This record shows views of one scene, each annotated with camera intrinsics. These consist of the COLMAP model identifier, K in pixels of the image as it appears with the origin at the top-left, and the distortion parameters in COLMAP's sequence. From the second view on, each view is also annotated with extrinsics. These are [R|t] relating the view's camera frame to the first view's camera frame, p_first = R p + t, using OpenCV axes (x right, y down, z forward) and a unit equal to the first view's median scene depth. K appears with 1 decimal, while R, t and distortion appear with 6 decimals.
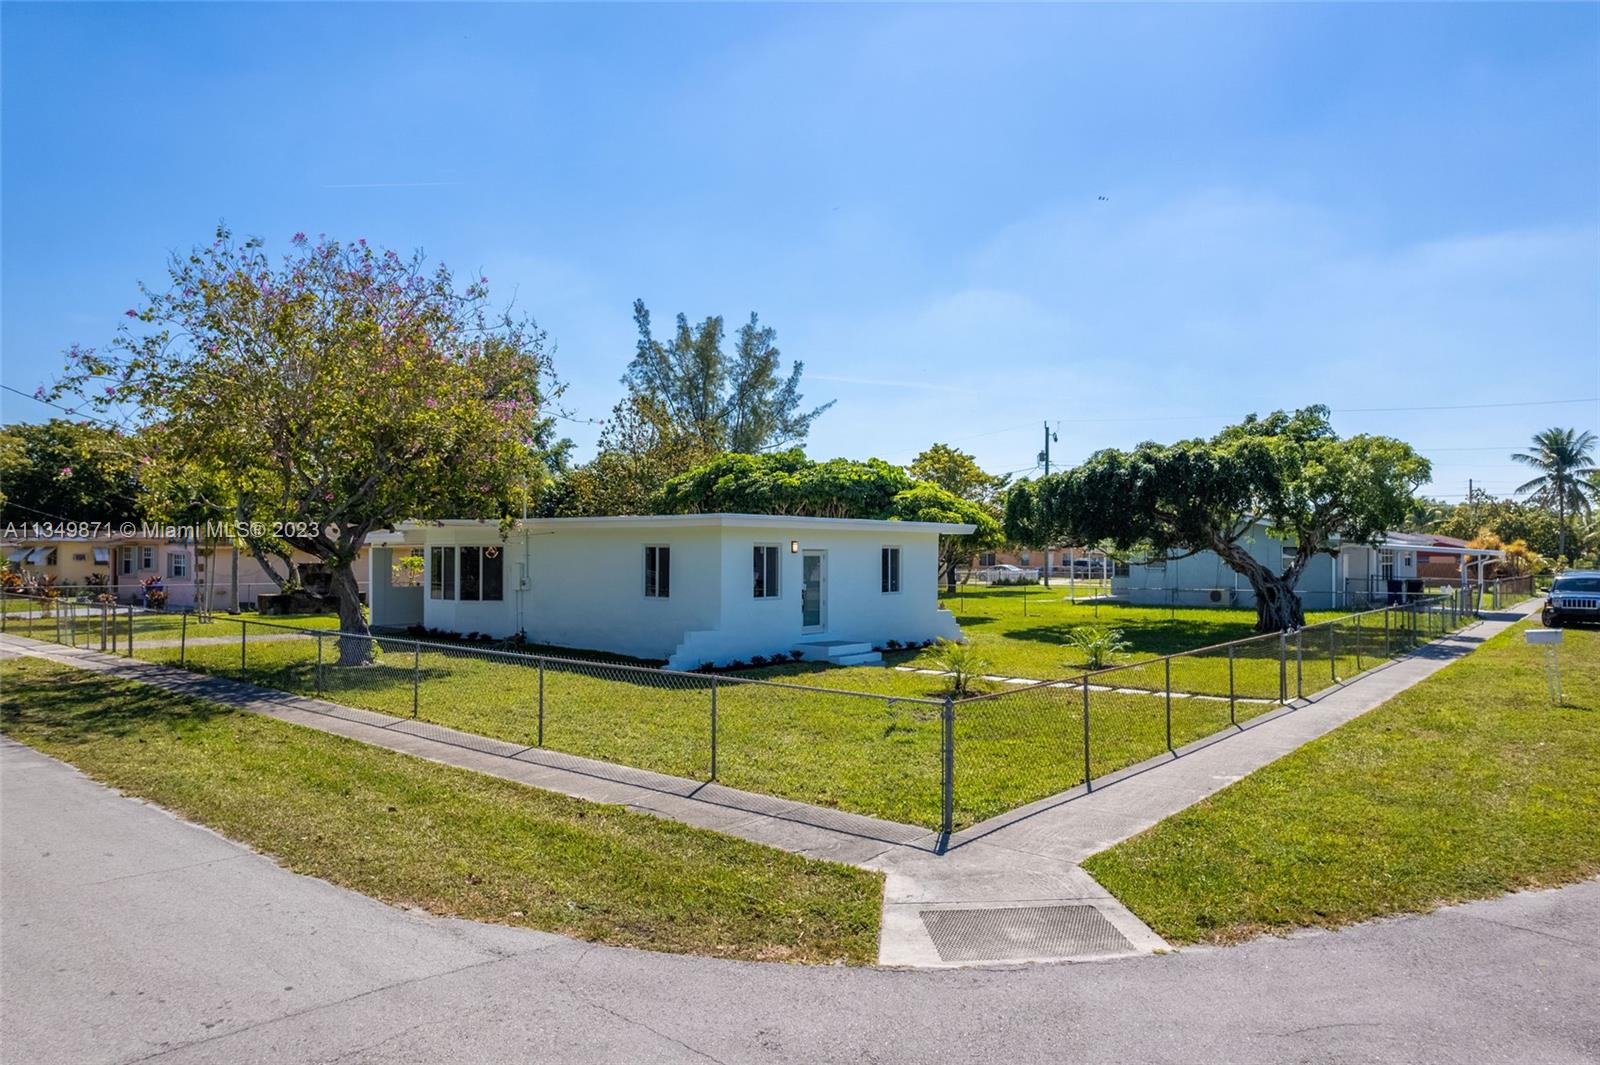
lens RADIAL K [[1030.1, 0, 817.5], [0, 1030.1, 534.4], [0, 0, 1]] dist [-0.081717, 0.076497]
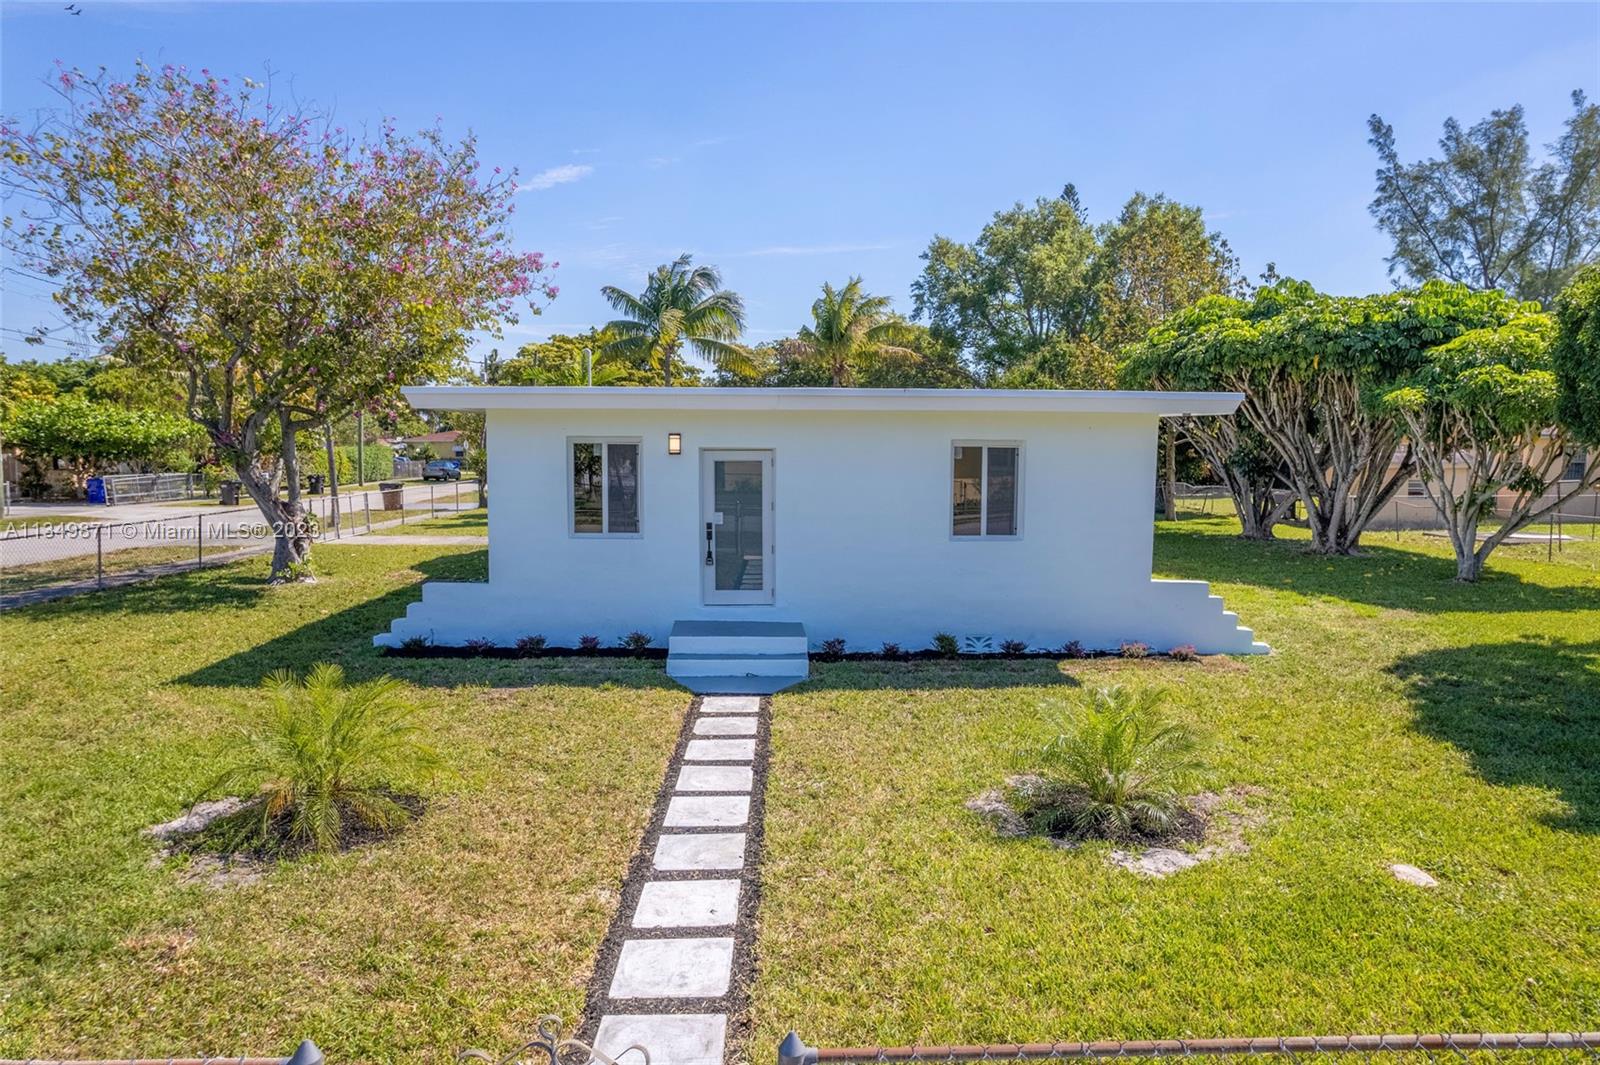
lens RADIAL K [[1030.1, 0, 817.5], [0, 1030.1, 534.4], [0, 0, 1]] dist [-0.081717, 0.076497]
pose [[0.659115, 0.055972, -0.749956, 0.361238], [0.014984, 0.996051, 0.087509, 0.011748], [0.751893, -0.068916, 0.655674, 0.596571]]
